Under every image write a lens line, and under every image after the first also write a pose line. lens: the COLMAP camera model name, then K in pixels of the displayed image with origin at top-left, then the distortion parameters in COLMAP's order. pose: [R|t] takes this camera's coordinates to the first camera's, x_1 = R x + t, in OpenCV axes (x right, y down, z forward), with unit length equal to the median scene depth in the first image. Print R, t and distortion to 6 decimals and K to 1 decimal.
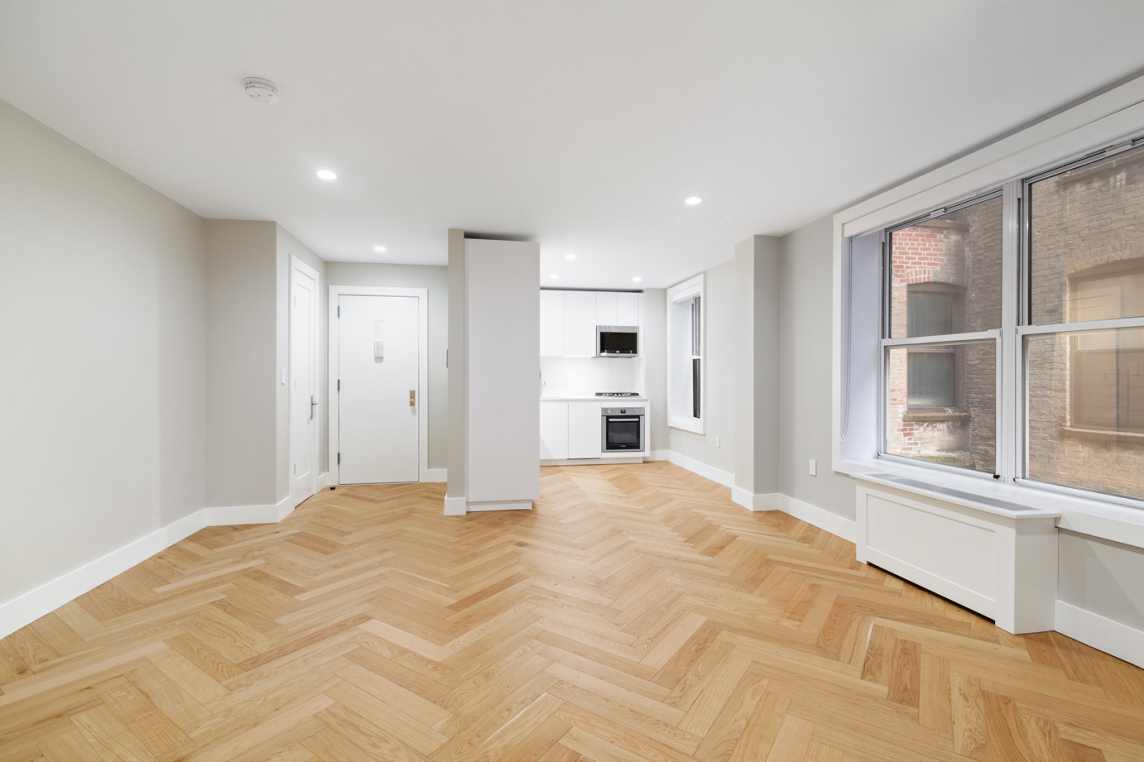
lens RADIAL K [[522.9, 0, 573.8], [0, 522.9, 375.4], [0, 0, 1]] dist [-0.000309, -0.000286]
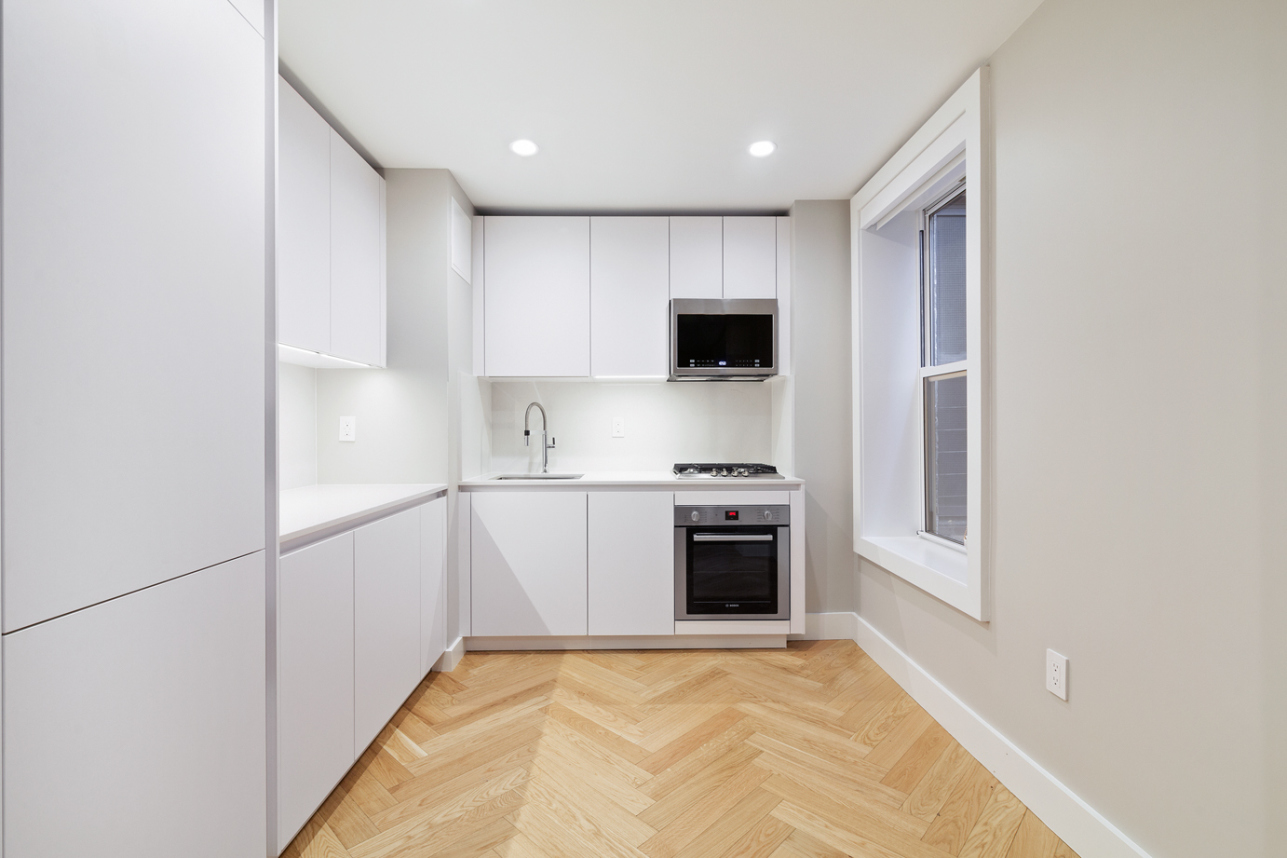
lens RADIAL K [[588.2, 0, 637.7], [0, 588.2, 437.4], [0, 0, 1]] dist [-0.000309, -0.000286]
pose [[0.985541, -0.003053, -0.169410, 0.098215], [0.005652, 0.999874, 0.014861, 0.004628], [0.169343, -0.015603, 0.985434, 0.556213]]
